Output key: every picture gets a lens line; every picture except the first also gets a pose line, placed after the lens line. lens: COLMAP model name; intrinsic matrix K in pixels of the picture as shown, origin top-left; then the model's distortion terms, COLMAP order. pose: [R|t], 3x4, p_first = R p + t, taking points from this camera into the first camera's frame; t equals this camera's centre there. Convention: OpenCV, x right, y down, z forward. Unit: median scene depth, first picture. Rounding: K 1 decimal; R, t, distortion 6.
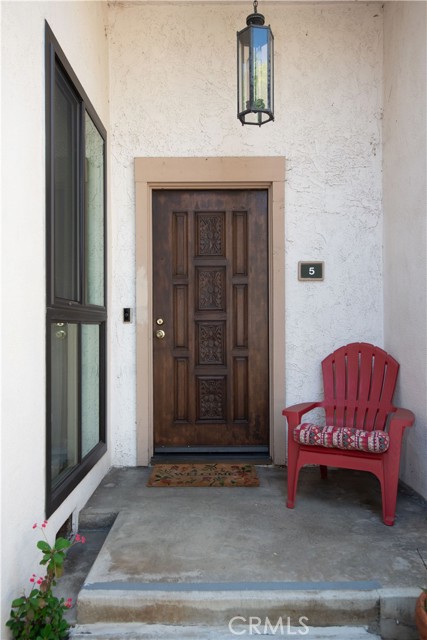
lens RADIAL K [[477.7, 0, 213.5], [0, 477.7, 320.0], [0, 0, 1]] dist [0.000160, -0.000908]
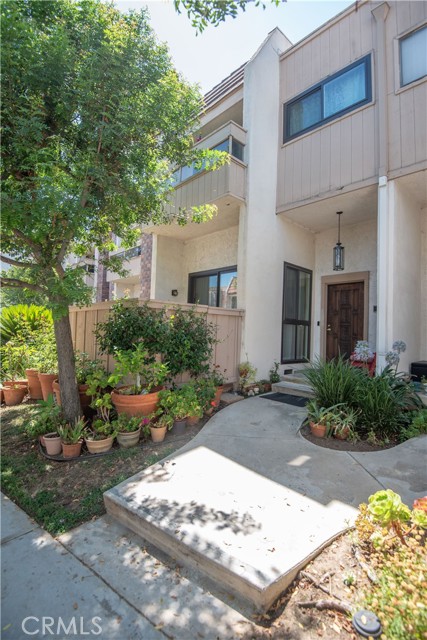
lens RADIAL K [[341.7, 0, 213.5], [0, 341.7, 320.0], [0, 0, 1]] dist [-0.001291, -0.000238]
pose [[0.691444, 0.003009, -0.722423, 1.026126], [-0.029944, 0.999251, -0.024498, 0.045004], [0.721809, 0.038571, 0.691017, -1.167744]]
